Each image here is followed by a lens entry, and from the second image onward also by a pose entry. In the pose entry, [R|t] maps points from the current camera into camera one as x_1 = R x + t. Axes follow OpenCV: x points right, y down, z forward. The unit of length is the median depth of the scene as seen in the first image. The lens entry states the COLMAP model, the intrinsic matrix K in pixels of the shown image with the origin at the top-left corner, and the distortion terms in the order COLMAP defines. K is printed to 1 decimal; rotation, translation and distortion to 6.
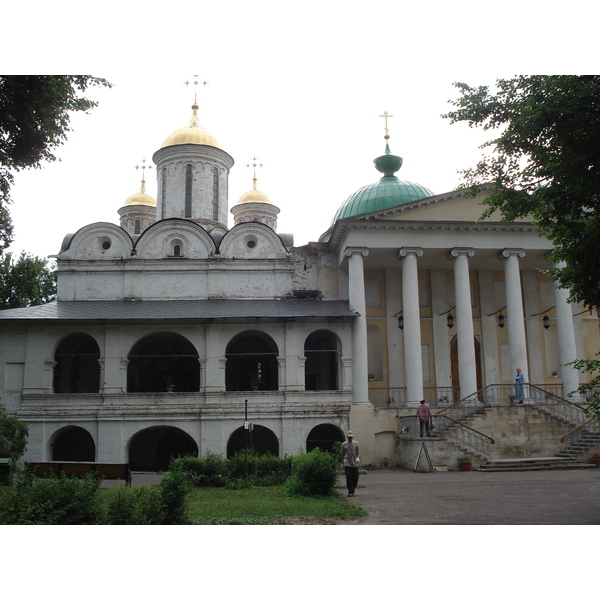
lens RADIAL K [[690.5, 0, 300.0], [0, 690.5, 300.0], [0, 0, 1]] dist [-0.067259, -0.122372]
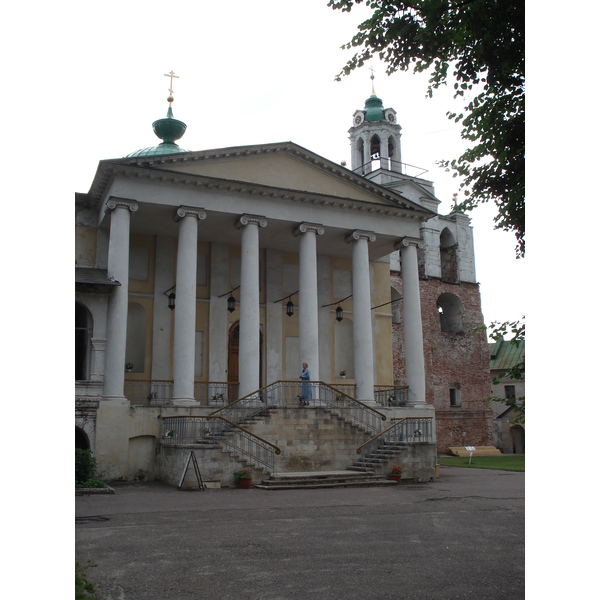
lens RADIAL K [[690.5, 0, 300.0], [0, 690.5, 300.0], [0, 0, 1]] dist [-0.067259, -0.122372]
pose [[0.941097, 0.074713, 0.329779, 0.023632], [-0.073034, 0.997176, -0.017497, 0.037861], [-0.330155, -0.007619, 0.943896, 0.205849]]
